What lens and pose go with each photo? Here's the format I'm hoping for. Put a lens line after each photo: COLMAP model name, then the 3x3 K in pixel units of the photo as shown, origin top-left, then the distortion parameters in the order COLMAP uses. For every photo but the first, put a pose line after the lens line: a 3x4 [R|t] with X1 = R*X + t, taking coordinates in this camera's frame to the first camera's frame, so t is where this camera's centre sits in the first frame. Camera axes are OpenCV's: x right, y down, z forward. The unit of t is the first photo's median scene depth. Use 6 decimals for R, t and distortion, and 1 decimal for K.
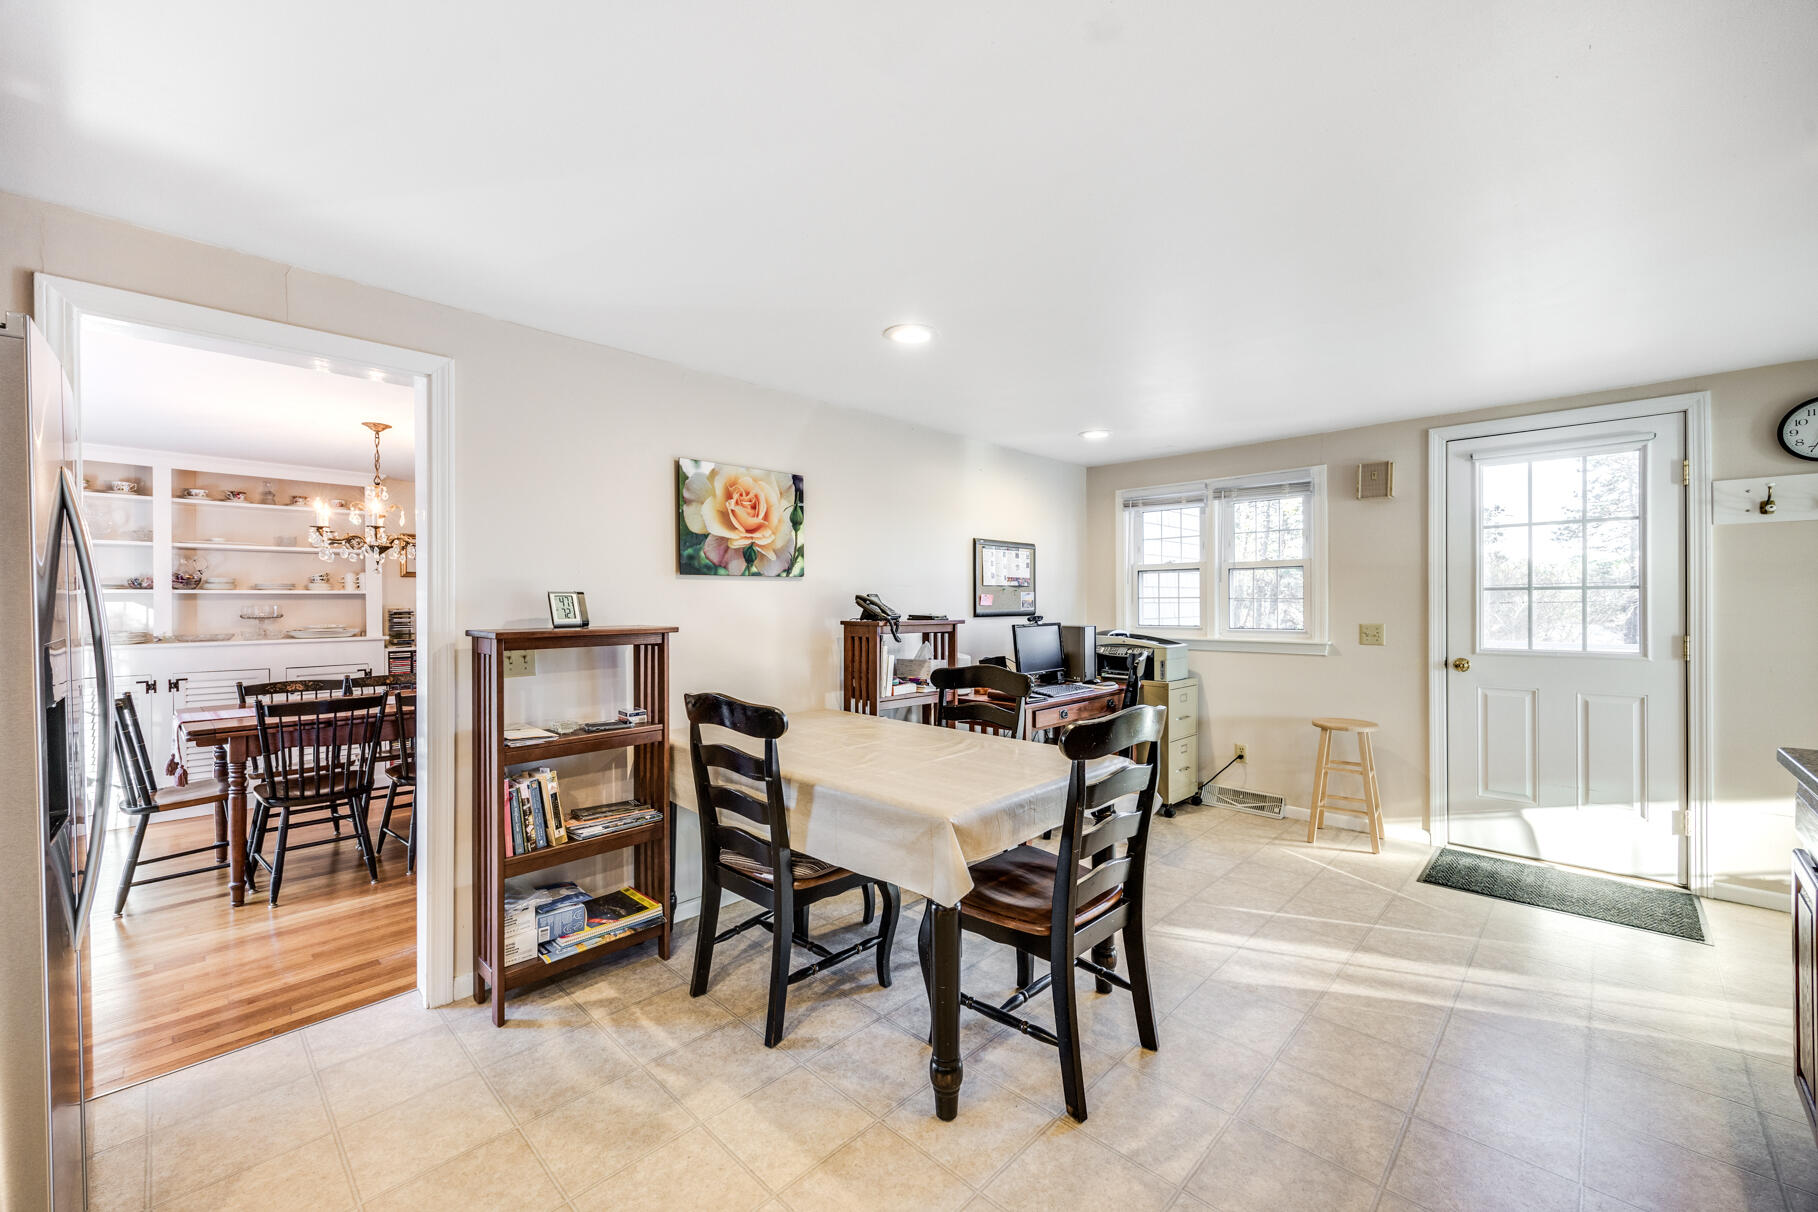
lens RADIAL K [[744.8, 0, 956.7], [0, 744.8, 605.9], [0, 0, 1]] dist [0.001634, -0.000135]
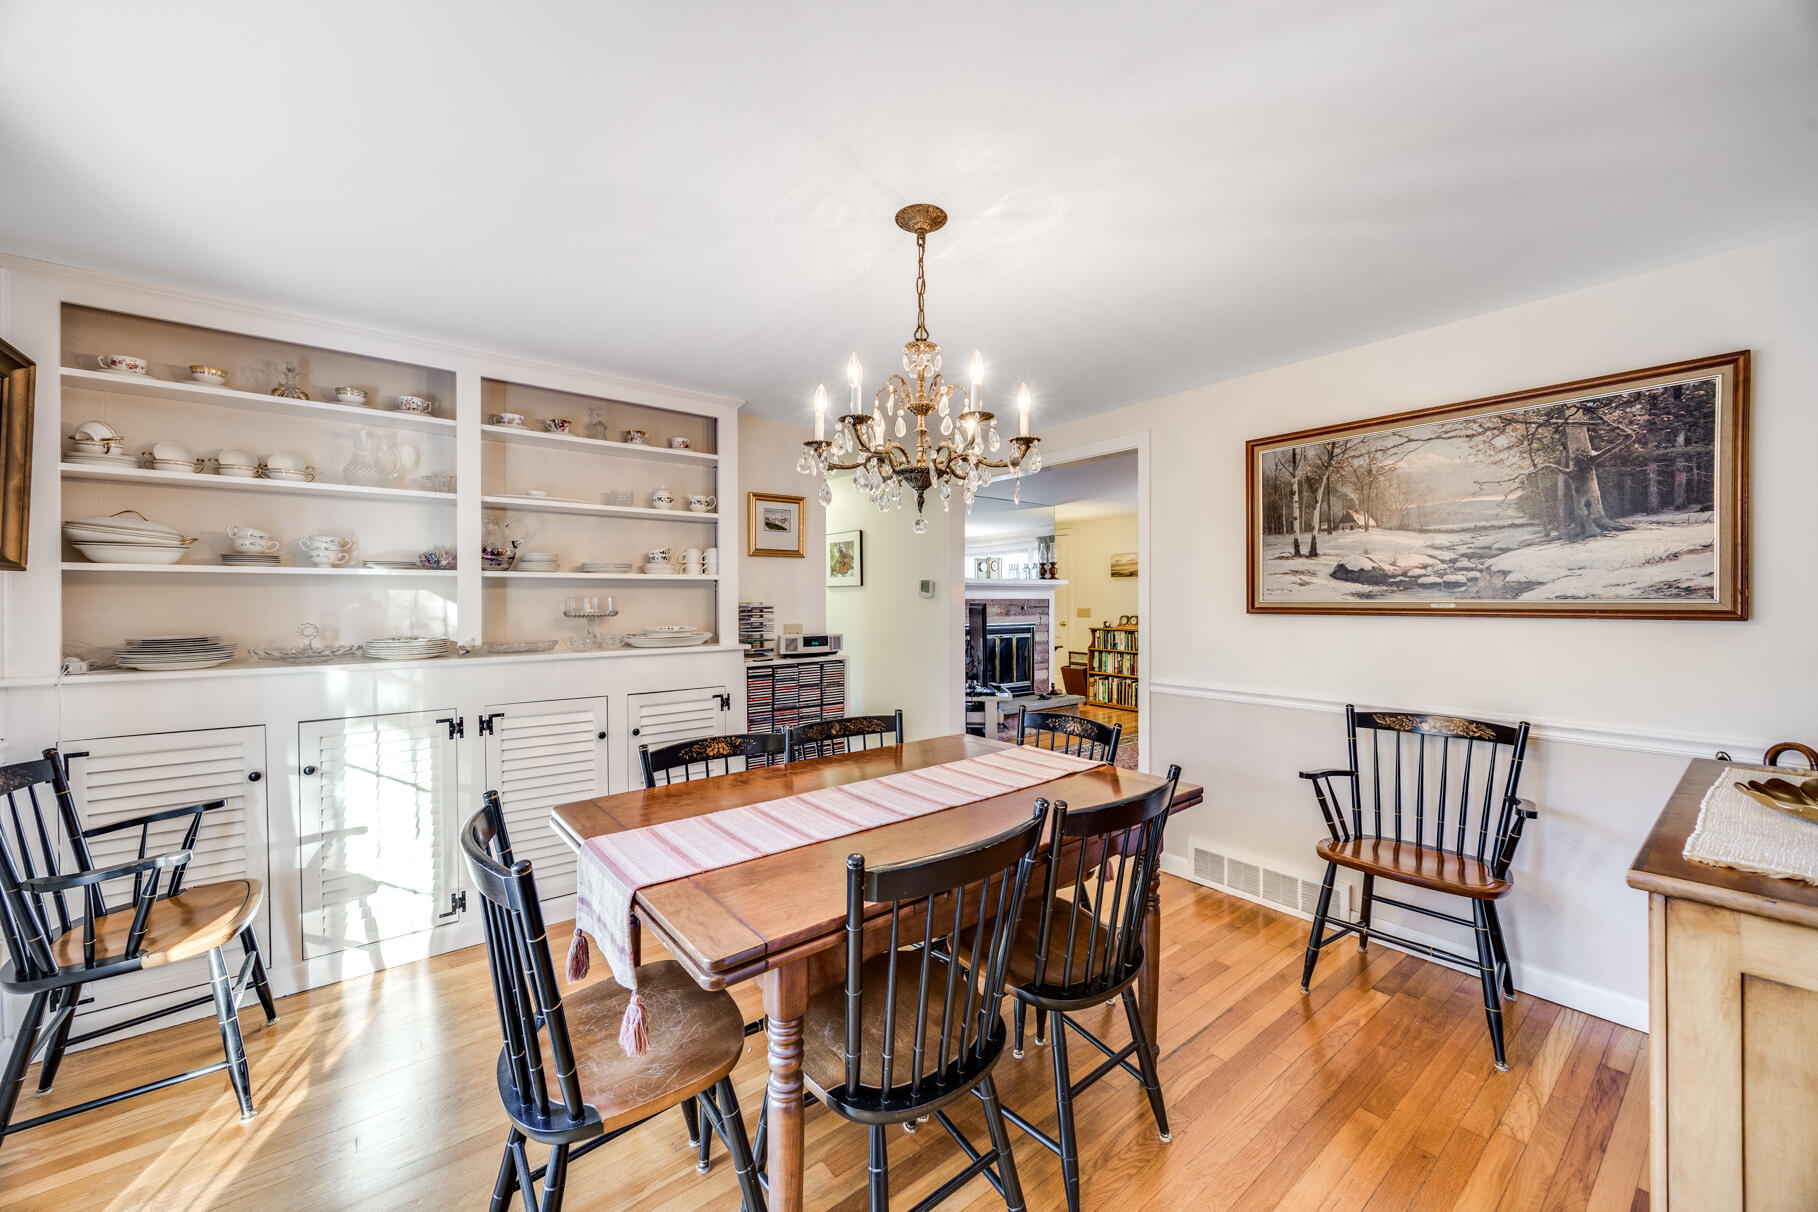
lens RADIAL K [[698.3, 0, 918.0], [0, 698.3, 607.0], [0, 0, 1]] dist [-0.001163, 0.000524]
pose [[0.989742, 0.004854, -0.142782, -0.594251], [-0.003521, 0.999948, 0.009590, 0.001574], [0.142822, -0.008989, 0.989708, 0.464518]]
